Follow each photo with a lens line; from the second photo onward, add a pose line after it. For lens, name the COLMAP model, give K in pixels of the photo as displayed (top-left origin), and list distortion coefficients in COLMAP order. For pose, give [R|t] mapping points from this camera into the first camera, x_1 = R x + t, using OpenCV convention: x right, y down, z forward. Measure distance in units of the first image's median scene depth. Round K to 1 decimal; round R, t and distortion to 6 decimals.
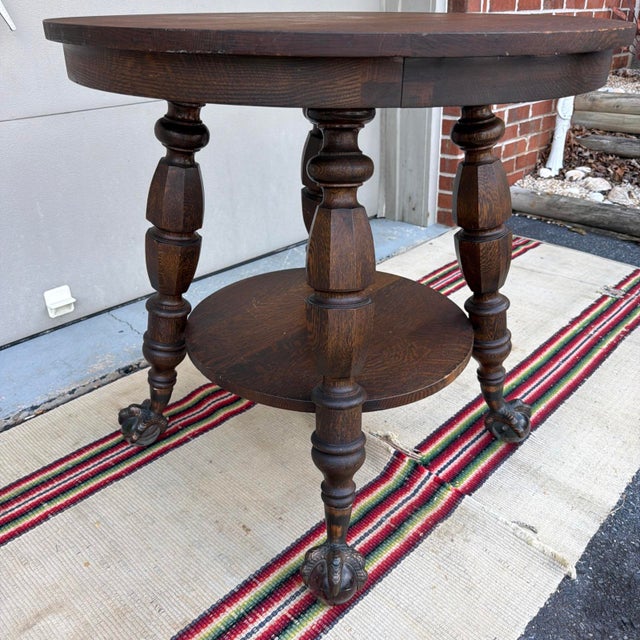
lens RADIAL K [[605.0, 0, 320.0], [0, 605.0, 320.0], [0, 0, 1]] dist [0.117535, -0.239846]
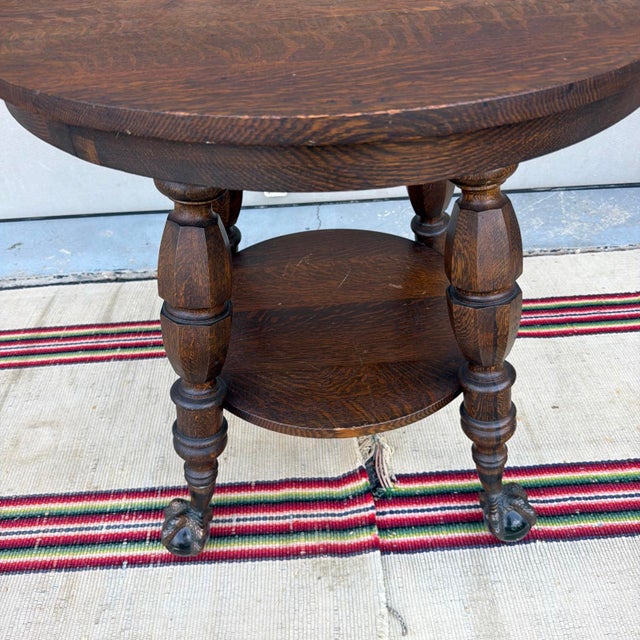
lens RADIAL K [[607.0, 0, 321.9], [0, 607.0, 322.4], [0, 0, 1]] dist [0.098898, -0.208454]
pose [[0.721019, 0.423960, -0.548079, 0.490923], [-0.285236, 0.902449, 0.322840, -0.260813], [0.631485, -0.076442, 0.771611, 0.260892]]
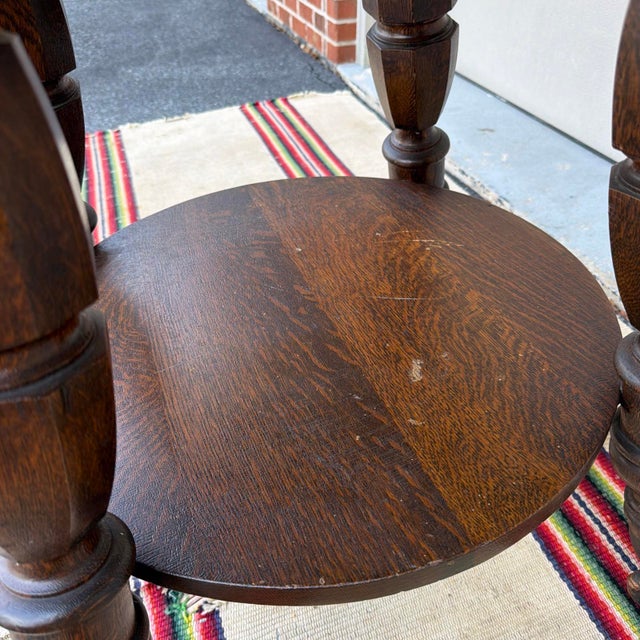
lens RADIAL K [[616.8, 0, 322.0], [0, 616.8, 317.4], [0, 0, 1]] dist [0.001924, -0.025292]
pose [[-0.462113, 0.573297, -0.676596, 0.328864], [-0.356573, 0.578439, 0.733664, -0.340763], [0.811977, 0.580292, -0.062882, 0.994391]]
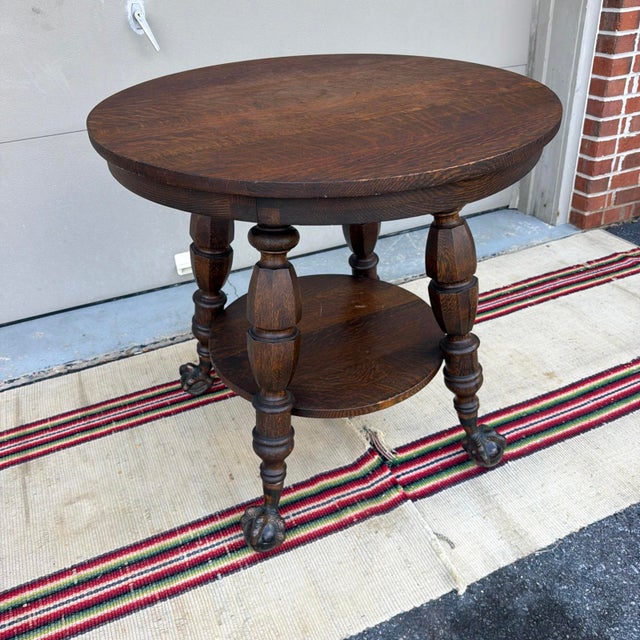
lens RADIAL K [[602.8, 0, 315.5], [0, 602.8, 321.0], [0, 0, 1]] dist [0.157245, -0.349436]
pose [[0.924316, 0.180049, -0.336485, 0.374928], [-0.143181, 0.980913, 0.131560, -0.164342], [0.353750, -0.073425, 0.932454, -0.117659]]
